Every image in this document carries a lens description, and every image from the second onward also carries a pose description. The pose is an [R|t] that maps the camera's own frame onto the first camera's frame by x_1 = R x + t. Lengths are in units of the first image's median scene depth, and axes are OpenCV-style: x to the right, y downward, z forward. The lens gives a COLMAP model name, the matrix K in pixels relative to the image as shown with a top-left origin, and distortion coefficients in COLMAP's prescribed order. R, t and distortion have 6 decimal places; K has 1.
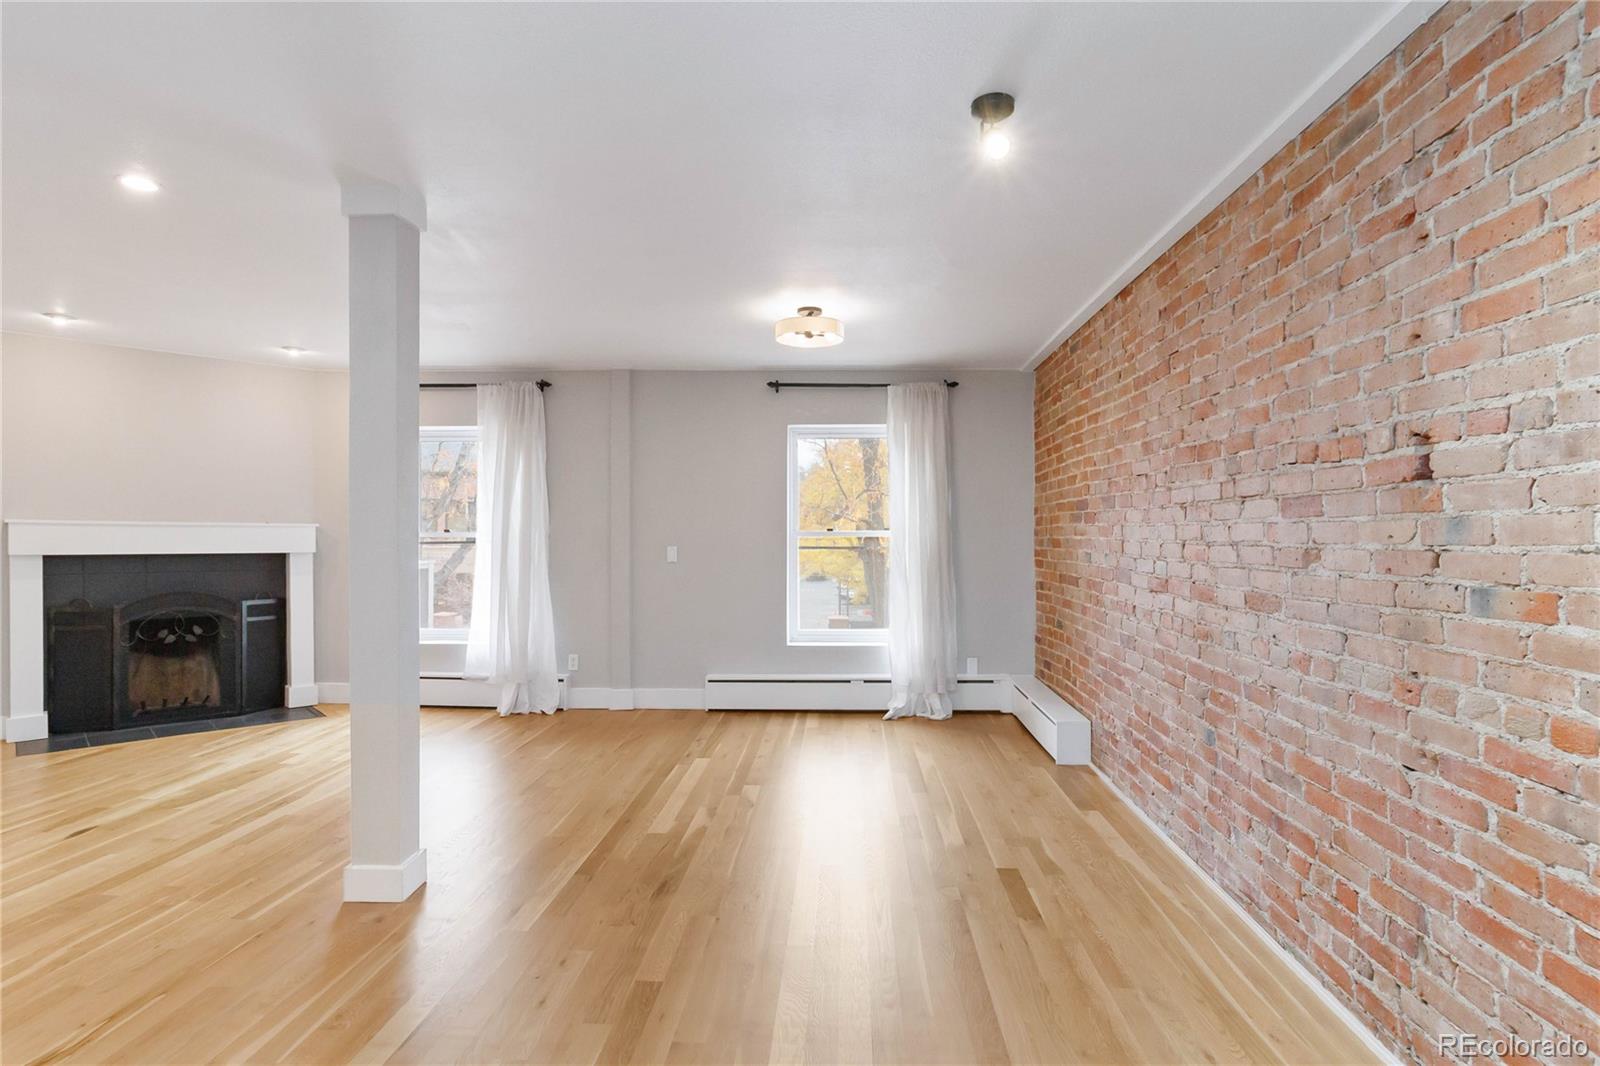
lens RADIAL K [[823.3, 0, 803.2], [0, 823.3, 542.3], [0, 0, 1]] dist [0.000682, -0.001249]
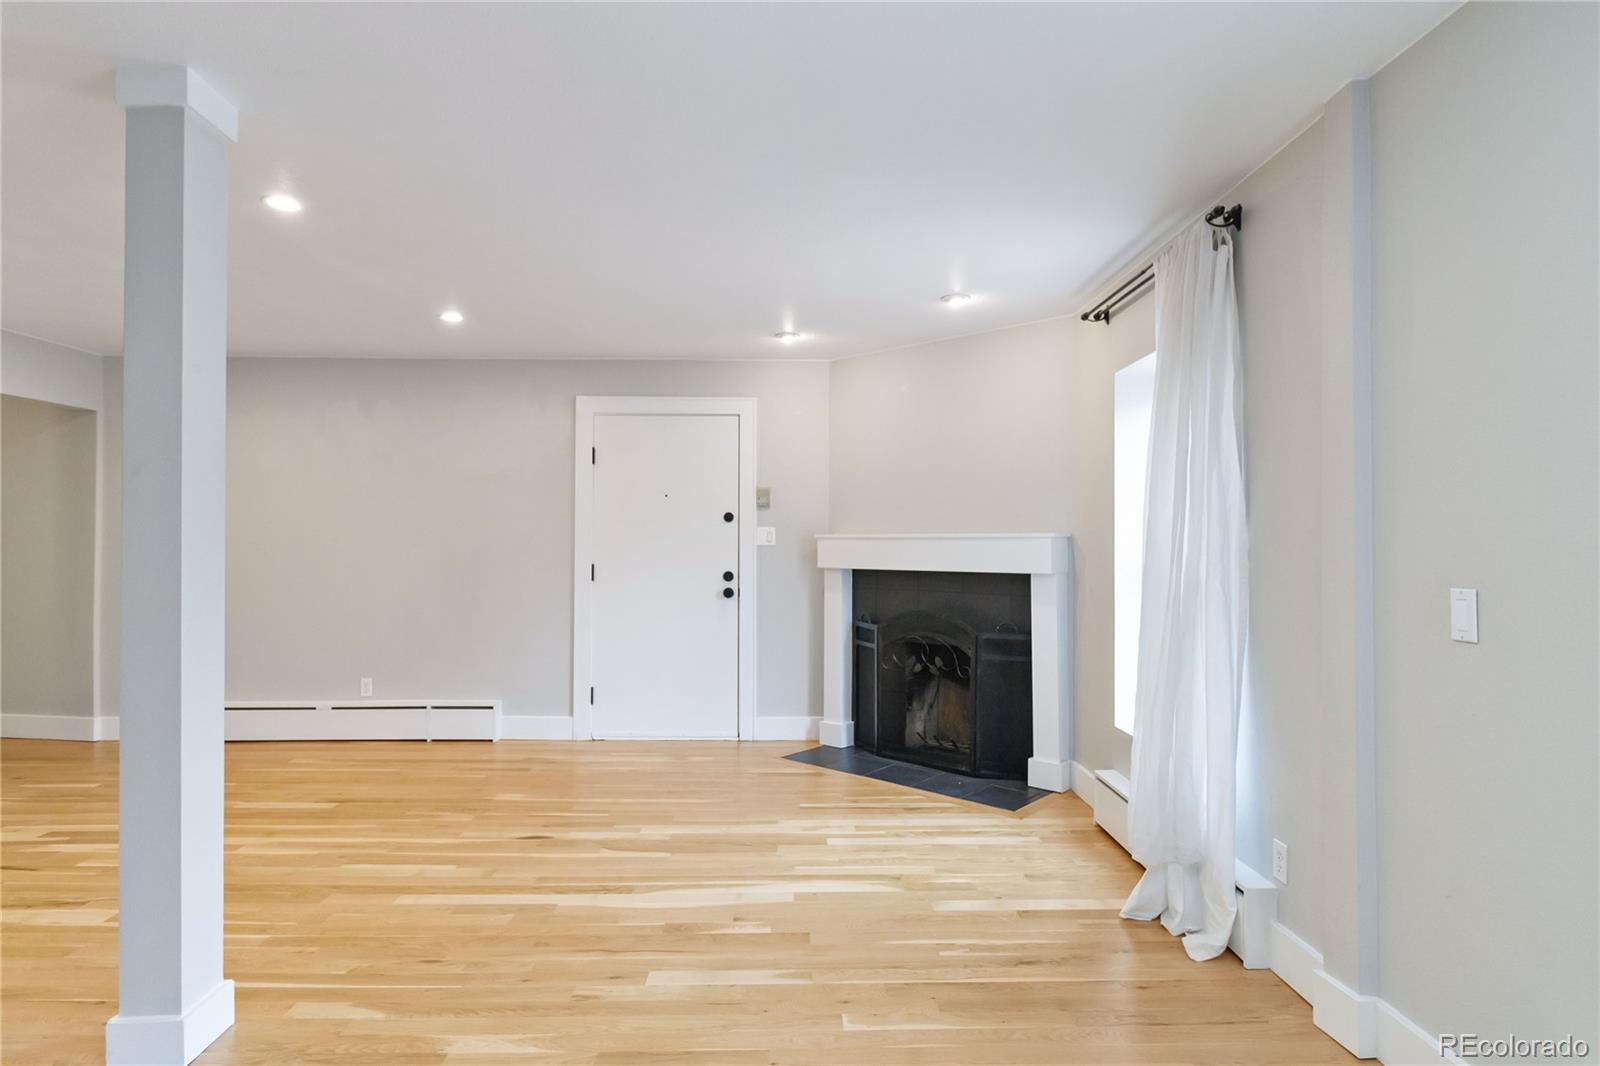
lens RADIAL K [[891.7, 0, 808.1], [0, 891.7, 537.4], [0, 0, 1]] dist [-0.000565, -0.001009]
pose [[0.063270, -0.012085, -0.997923, 0.192784], [-0.009202, 0.999877, -0.012692, -0.009073], [0.997954, 0.009985, 0.063151, 0.923366]]
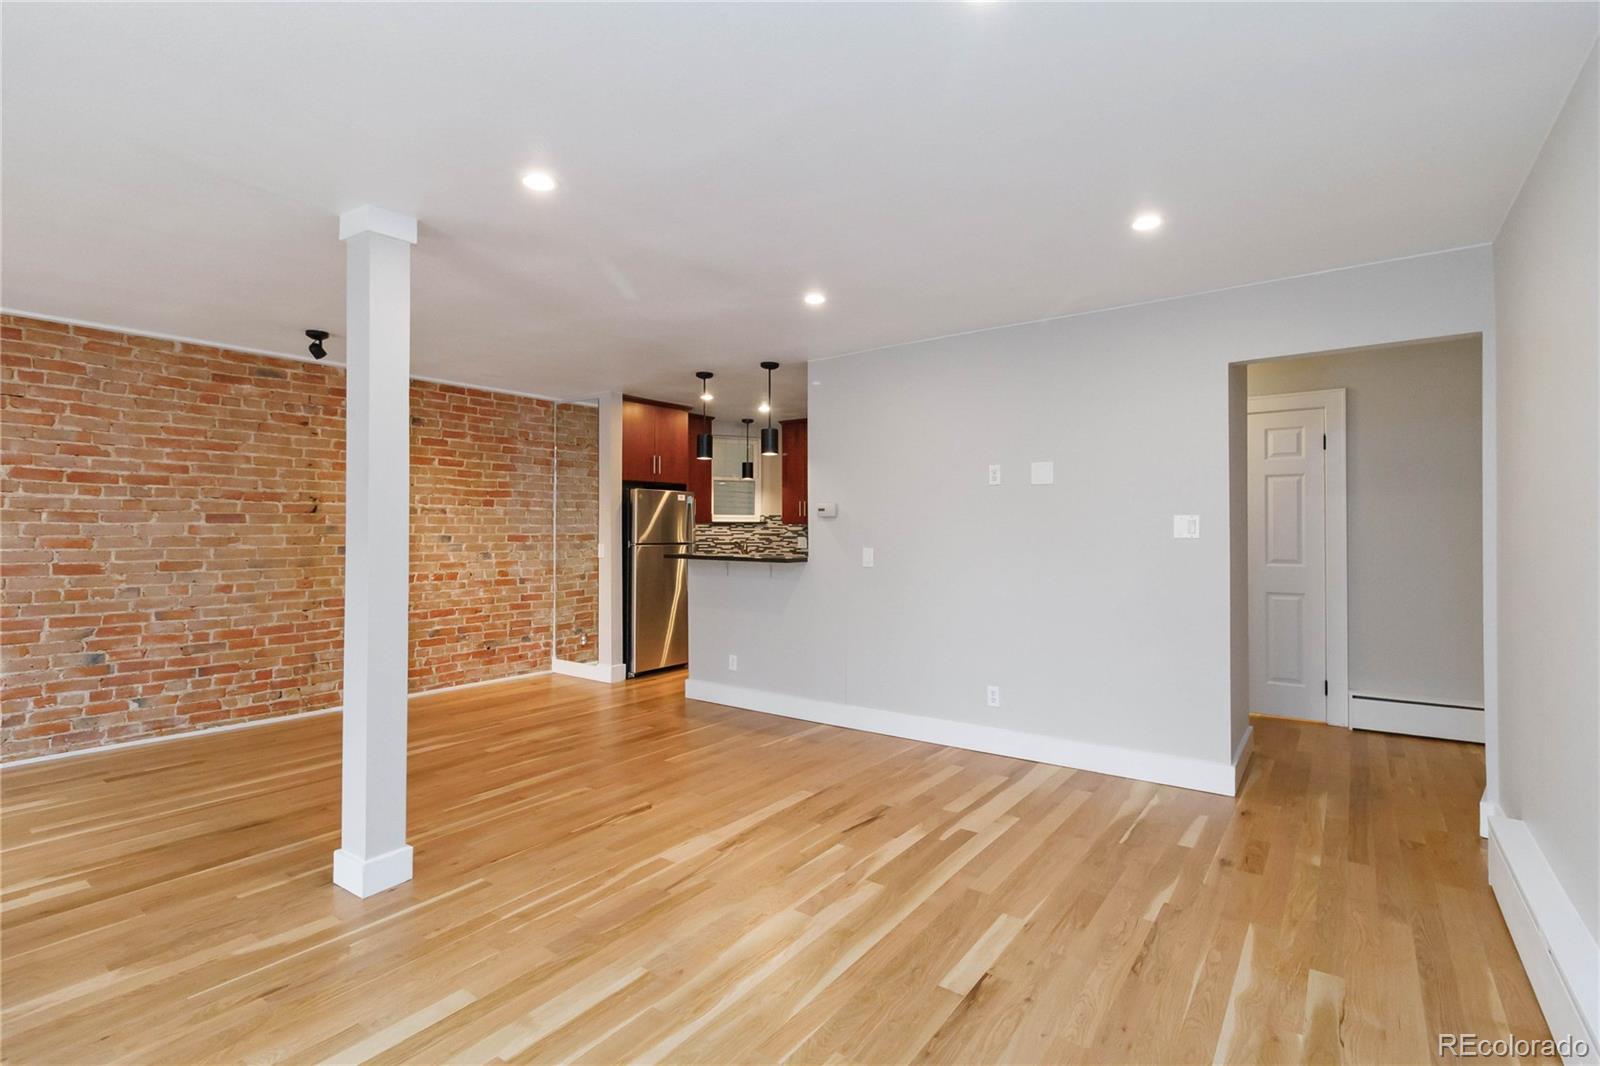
lens RADIAL K [[742.8, 0, 814.3], [0, 742.8, 522.2], [0, 0, 1]] dist [0.001380, -0.000082]
pose [[-0.838083, -0.001141, 0.545541, -0.913522], [-0.000804, 0.999999, 0.000855, -0.018152], [-0.545542, 0.000278, -0.838084, 0.913217]]
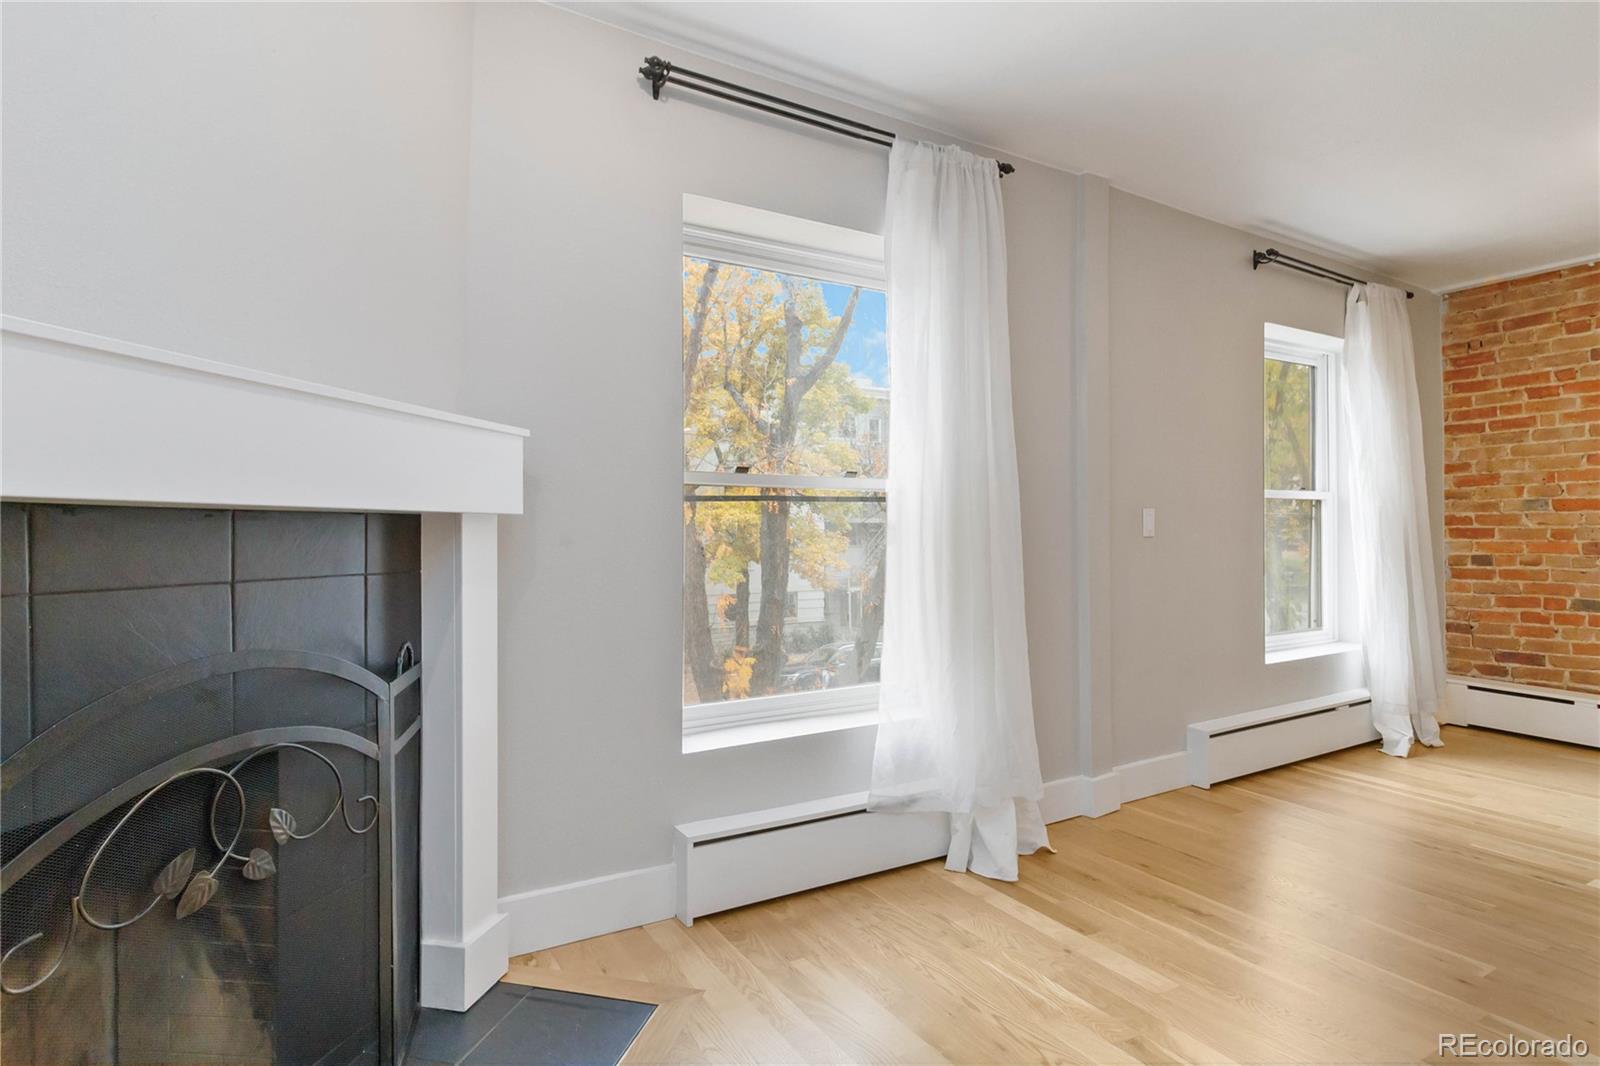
lens RADIAL K [[839.4, 0, 800.0], [0, 839.4, 533.0], [0, 0, 1]] dist [-0.001058, -0.000219]
pose [[0.833928, -0.005882, 0.551841, -0.851116], [0.008146, 0.999965, -0.001653, 0.026254], [-0.551813, 0.005874, 0.833947, 0.813187]]
